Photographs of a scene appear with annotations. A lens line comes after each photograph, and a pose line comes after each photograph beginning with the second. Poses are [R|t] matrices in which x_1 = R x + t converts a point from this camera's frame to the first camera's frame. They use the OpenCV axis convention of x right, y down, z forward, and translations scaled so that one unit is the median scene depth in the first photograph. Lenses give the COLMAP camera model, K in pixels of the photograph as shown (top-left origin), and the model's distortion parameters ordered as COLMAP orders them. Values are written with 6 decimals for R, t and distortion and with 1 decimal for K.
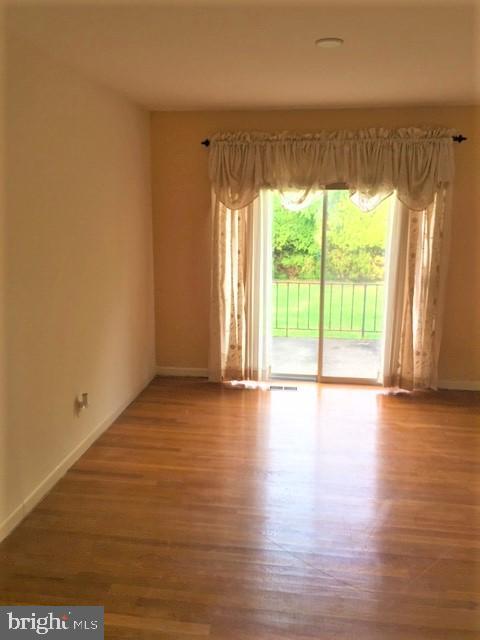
lens RADIAL K [[547.6, 0, 238.6], [0, 547.6, 320.5], [0, 0, 1]] dist [0.064934, -0.068698]
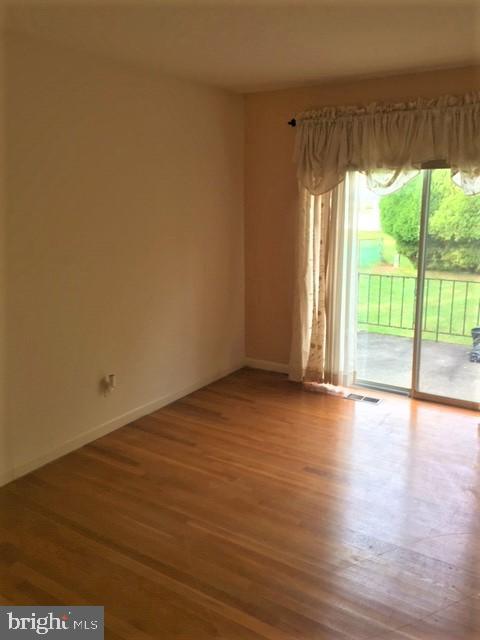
lens RADIAL K [[547.6, 0, 241.6], [0, 547.6, 319.6], [0, 0, 1]] dist [0.064934, -0.068698]
pose [[0.906387, 0.083737, -0.414065, 0.275855], [-0.076722, 0.996487, 0.033577, -0.018121], [0.415422, 0.001334, 0.909628, 0.124660]]
